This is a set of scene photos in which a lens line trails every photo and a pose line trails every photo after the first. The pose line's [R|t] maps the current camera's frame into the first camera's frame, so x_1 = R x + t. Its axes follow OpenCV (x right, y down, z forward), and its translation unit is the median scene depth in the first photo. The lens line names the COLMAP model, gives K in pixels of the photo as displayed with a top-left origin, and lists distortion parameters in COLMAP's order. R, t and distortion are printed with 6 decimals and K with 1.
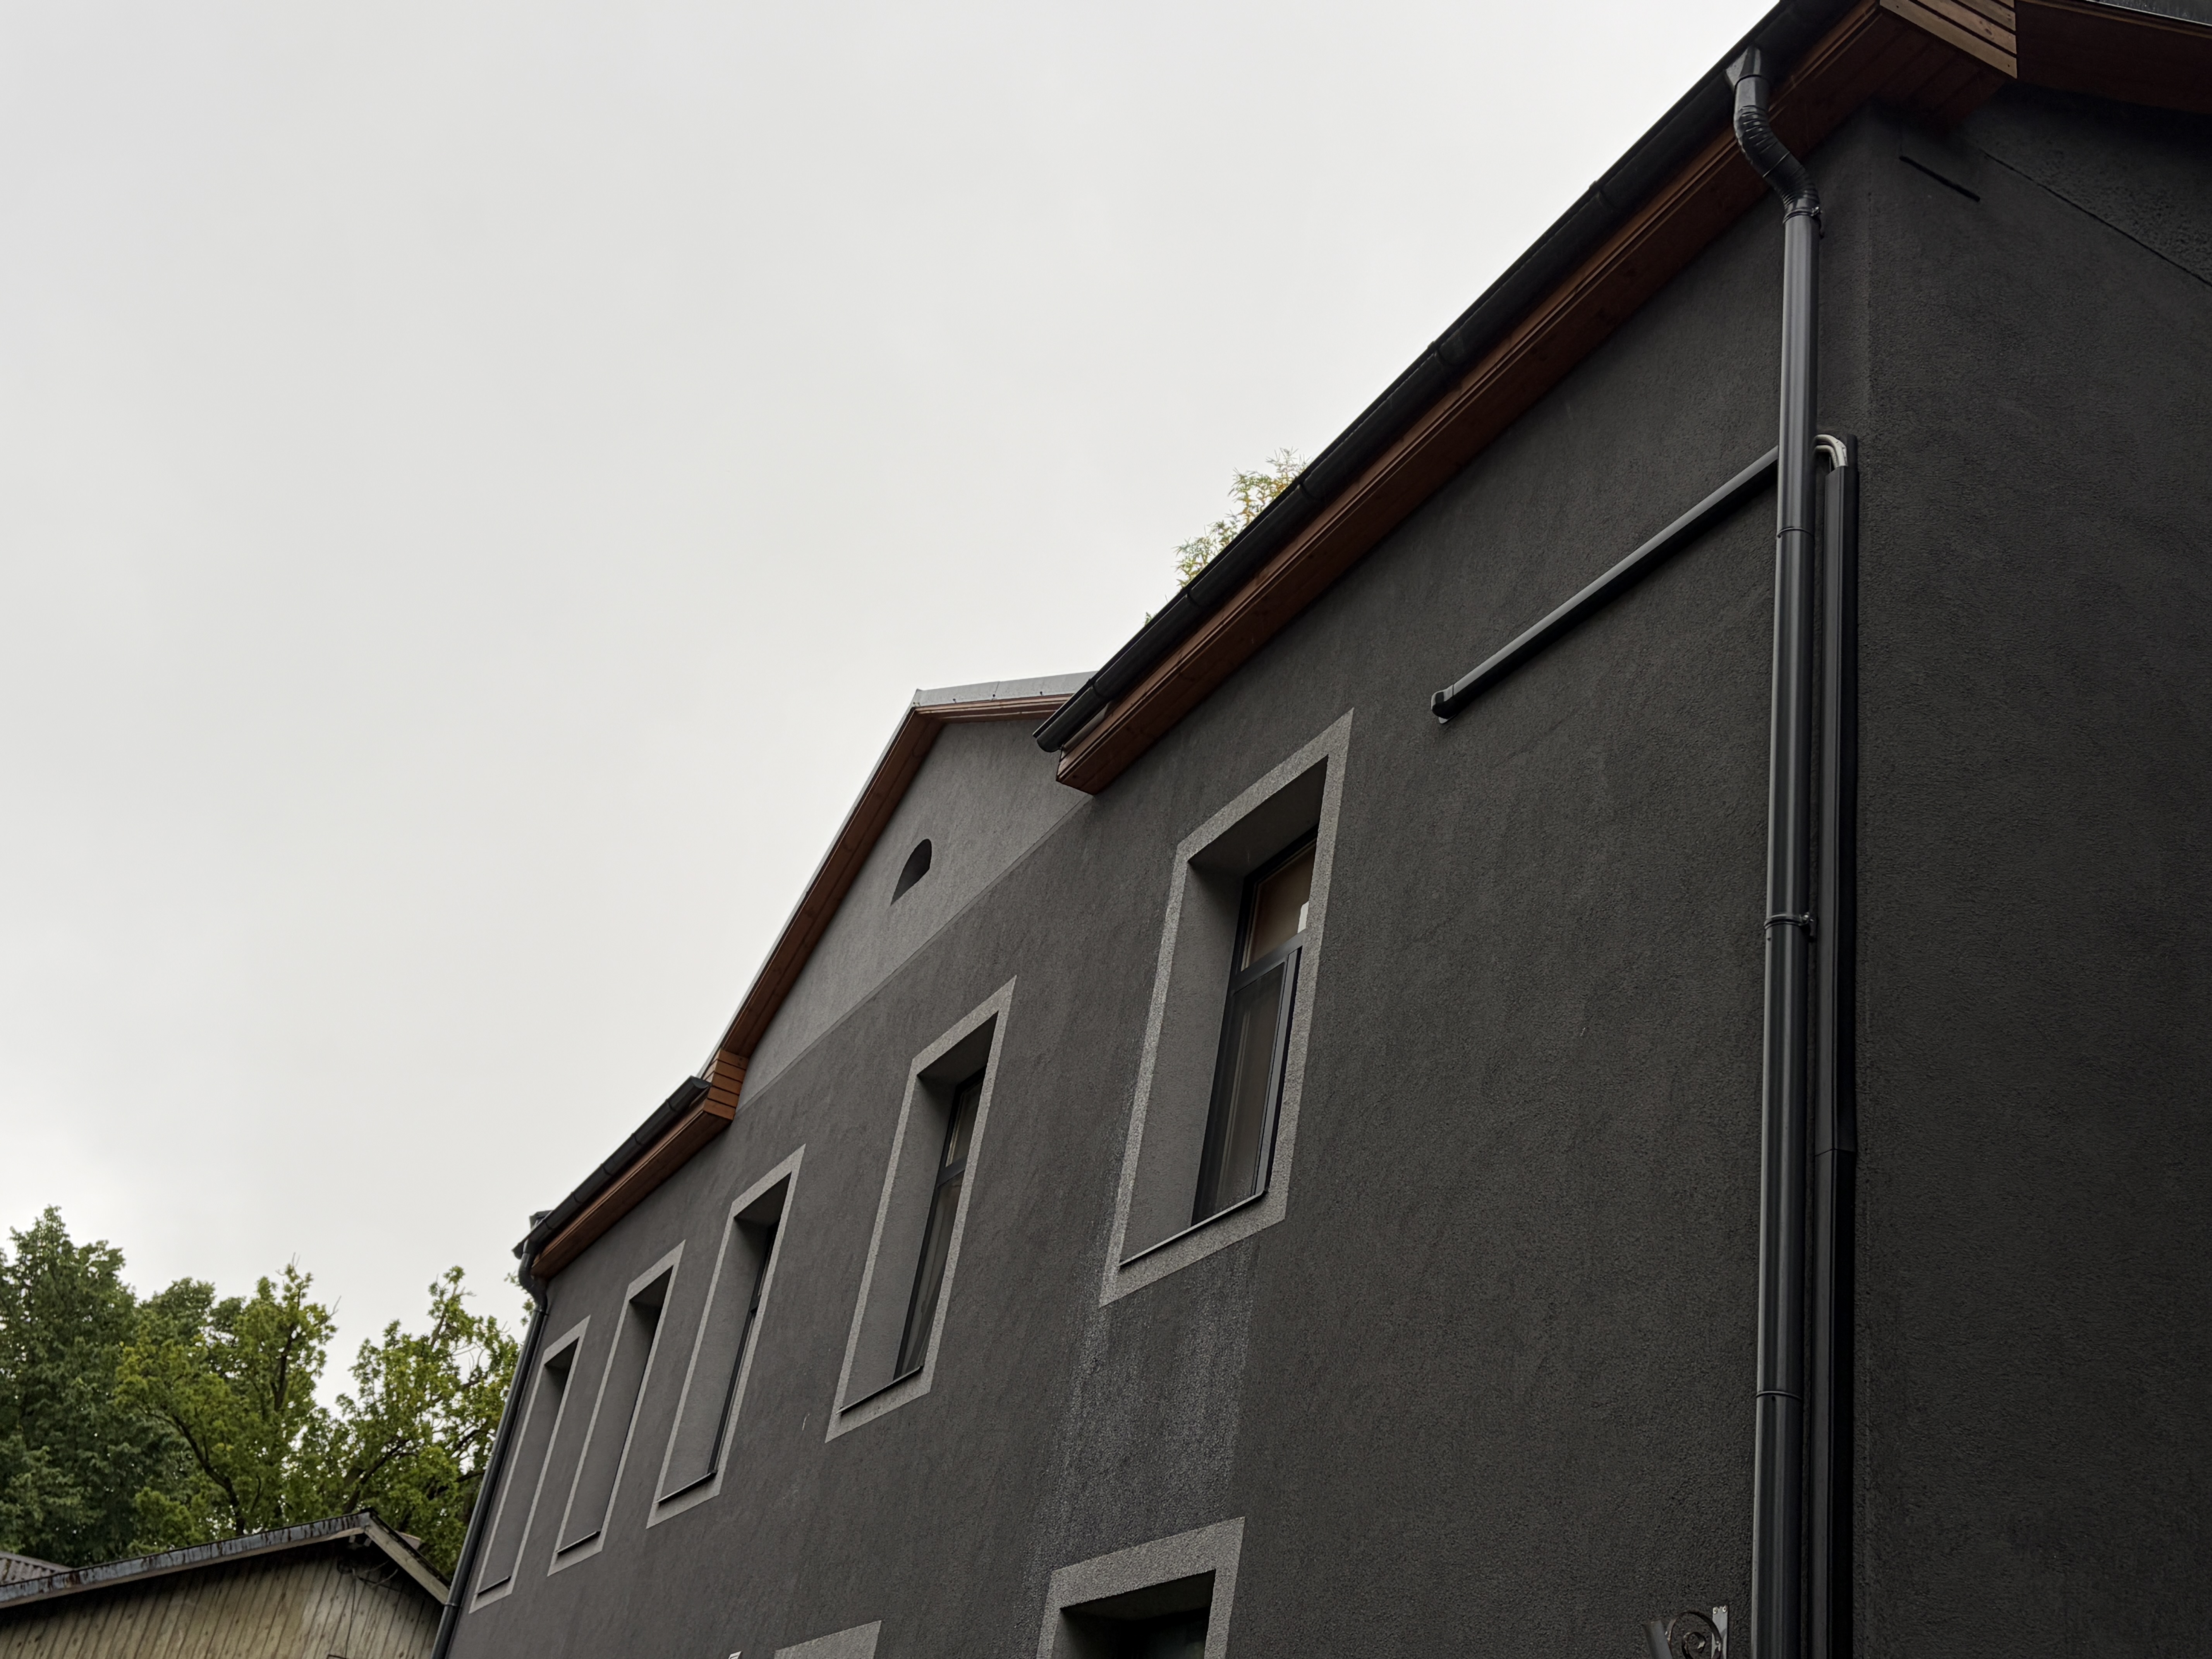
lens RADIAL K [[2336.0, 0, 1106.0], [0, 2336.0, 829.5], [0, 0, 1]] dist [0.013944, 0.025448]
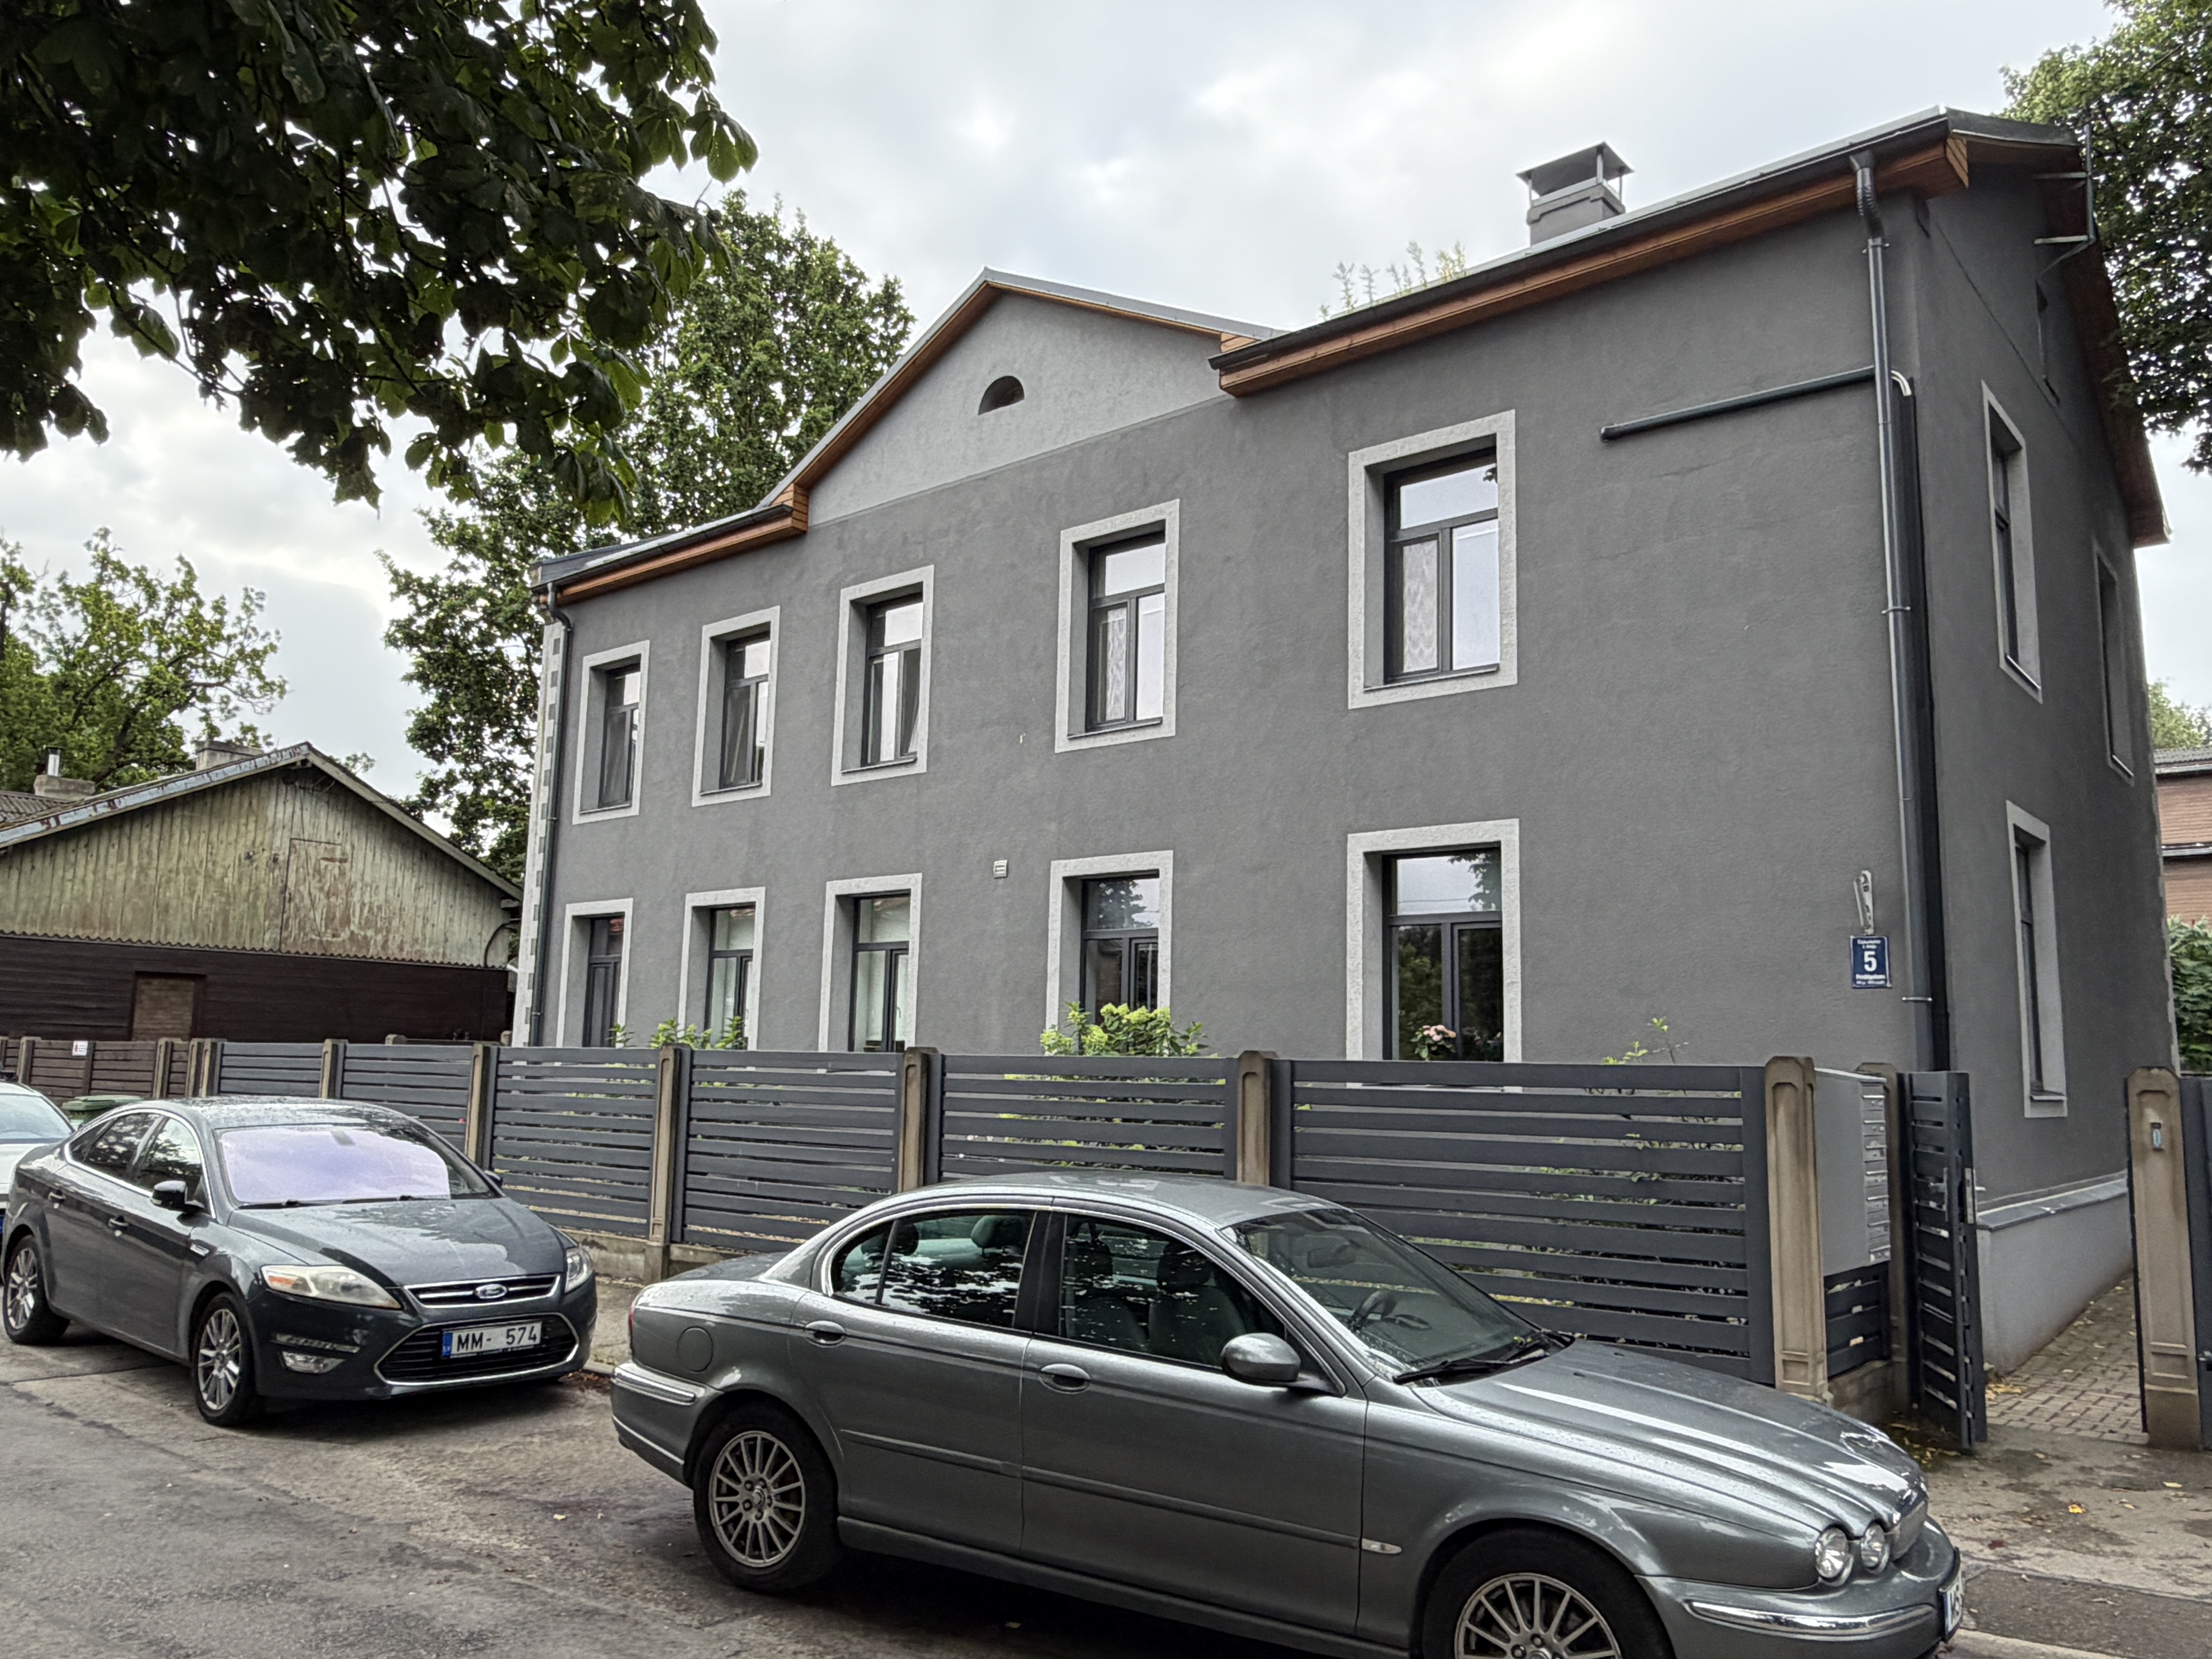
lens RADIAL K [[1648.7, 0, 1097.9], [0, 1648.7, 836.5], [0, 0, 1]] dist [0.002441, 0.003159]
pose [[0.913839, -0.084751, 0.397135, -0.441442], [-0.079893, 0.921340, 0.380459, -0.123600], [-0.398141, -0.379407, 0.835185, -0.083496]]
